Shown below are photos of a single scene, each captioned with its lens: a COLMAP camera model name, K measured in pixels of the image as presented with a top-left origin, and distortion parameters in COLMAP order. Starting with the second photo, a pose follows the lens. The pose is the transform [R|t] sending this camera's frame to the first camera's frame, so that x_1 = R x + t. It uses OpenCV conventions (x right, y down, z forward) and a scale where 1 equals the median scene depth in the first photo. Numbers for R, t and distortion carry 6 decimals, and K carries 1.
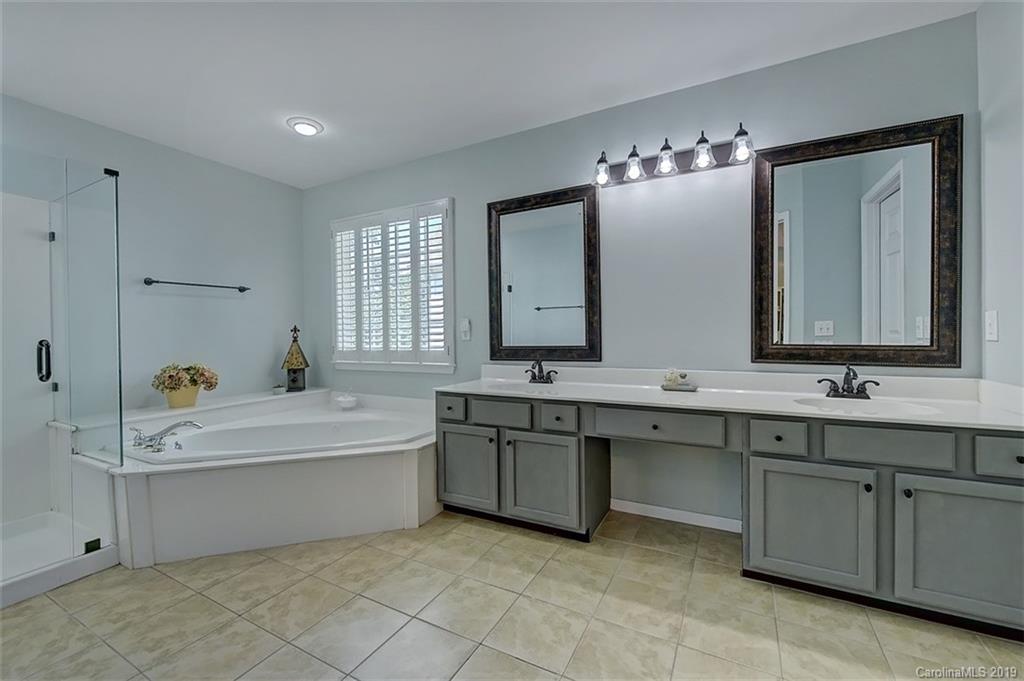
lens RADIAL K [[423.1, 0, 505.3], [0, 423.1, 339.8], [0, 0, 1]] dist [0.001803, -0.000151]
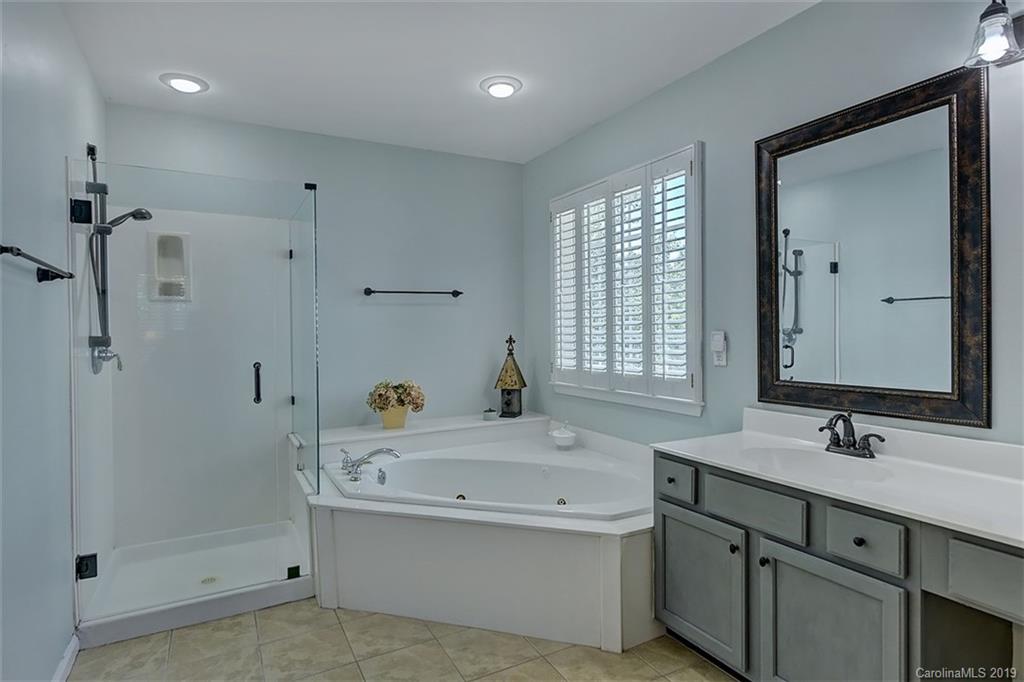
lens RADIAL K [[548.6, 0, 513.2], [0, 548.6, 337.7], [0, 0, 1]] dist [0.001617, -0.001527]
pose [[0.837643, 0.008863, -0.546146, 0.107619], [-0.002822, 0.999925, 0.011899, -0.055948], [0.546211, -0.008426, 0.837605, 0.169367]]
